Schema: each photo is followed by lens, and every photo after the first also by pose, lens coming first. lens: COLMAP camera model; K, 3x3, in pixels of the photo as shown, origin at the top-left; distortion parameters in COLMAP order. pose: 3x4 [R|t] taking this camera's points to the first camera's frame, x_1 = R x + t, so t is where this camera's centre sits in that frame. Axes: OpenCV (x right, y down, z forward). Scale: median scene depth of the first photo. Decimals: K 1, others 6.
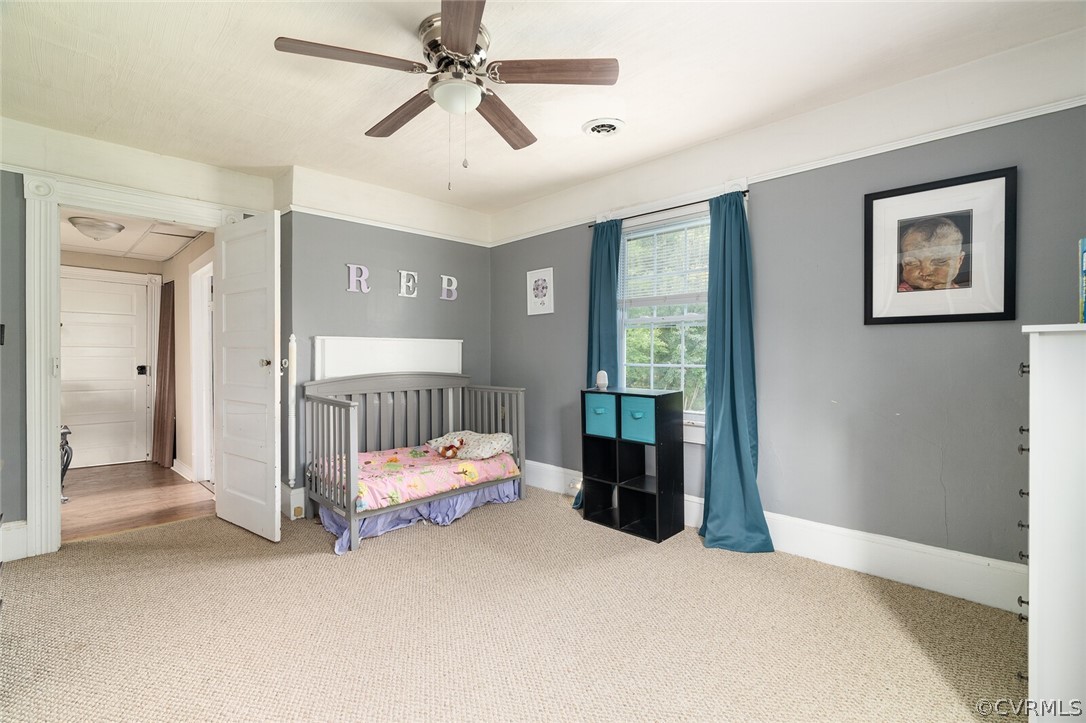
lens RADIAL K [[493.4, 0, 546.8], [0, 493.4, 356.9], [0, 0, 1]] dist [-0.012463, 0.003413]
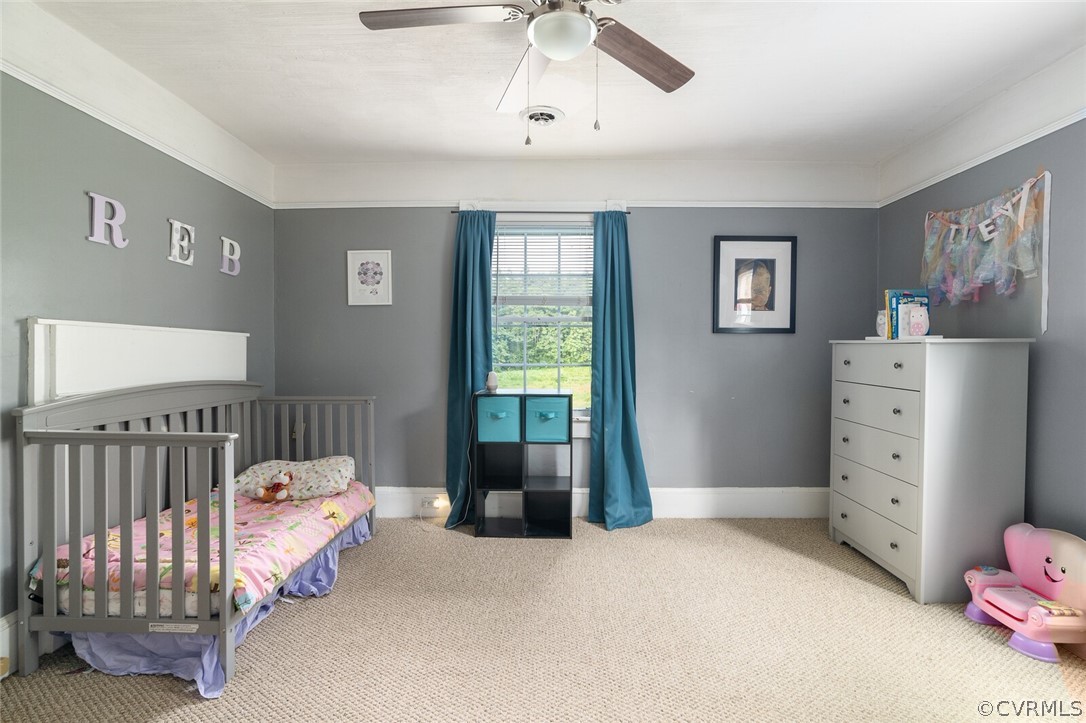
lens RADIAL K [[493.4, 0, 546.0], [0, 493.4, 358.5], [0, 0, 1]] dist [-0.012463, 0.003413]
pose [[0.719851, -0.004085, 0.694116, -0.421685], [0.001558, 0.999990, 0.004270, -0.001311], [-0.694127, -0.001992, 0.719850, 0.241184]]
